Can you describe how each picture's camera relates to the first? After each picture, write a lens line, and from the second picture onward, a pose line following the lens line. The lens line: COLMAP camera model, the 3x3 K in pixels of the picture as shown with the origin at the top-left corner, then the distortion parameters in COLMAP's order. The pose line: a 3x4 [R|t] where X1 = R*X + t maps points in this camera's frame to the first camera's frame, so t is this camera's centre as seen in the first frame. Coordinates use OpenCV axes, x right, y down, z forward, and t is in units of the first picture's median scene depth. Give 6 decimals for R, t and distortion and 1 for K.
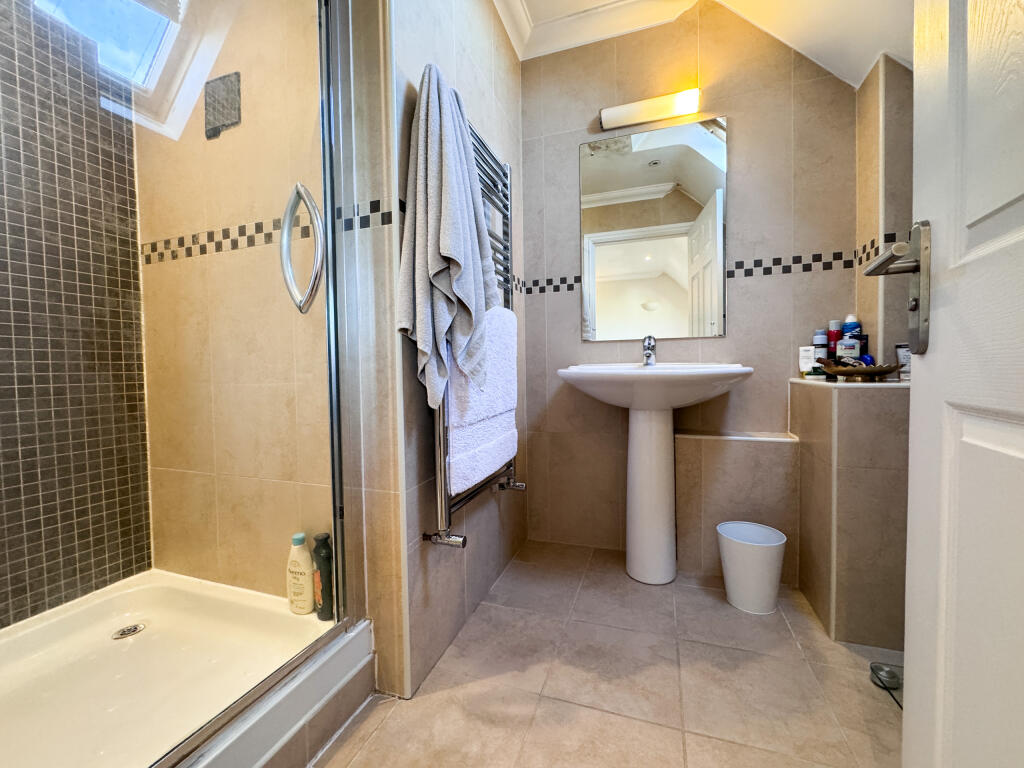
lens RADIAL K [[409.1, 0, 514.7], [0, 409.1, 382.6], [0, 0, 1]] dist [-0.000940, -0.000275]
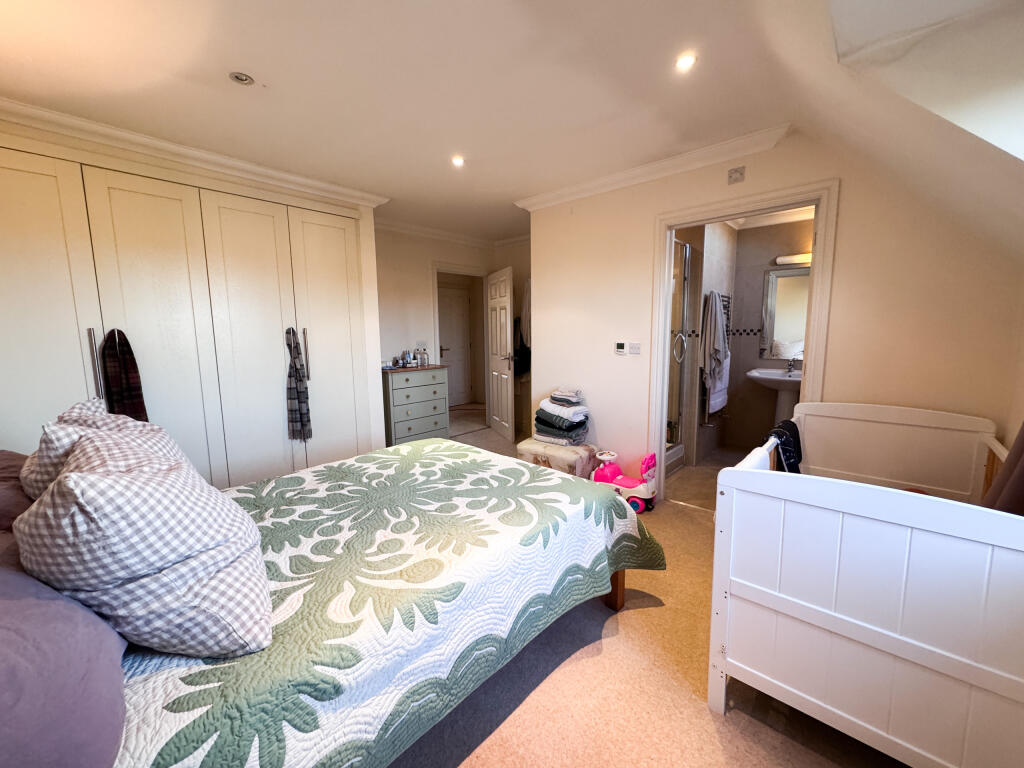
lens RADIAL K [[409.1, 0, 512.1], [0, 409.1, 384.1], [0, 0, 1]] dist [-0.000940, -0.000275]
pose [[0.923230, 0.054412, -0.380377, -0.300577], [-0.013461, 0.993895, 0.109505, -0.246667], [0.384013, -0.095978, 0.918326, -2.119447]]
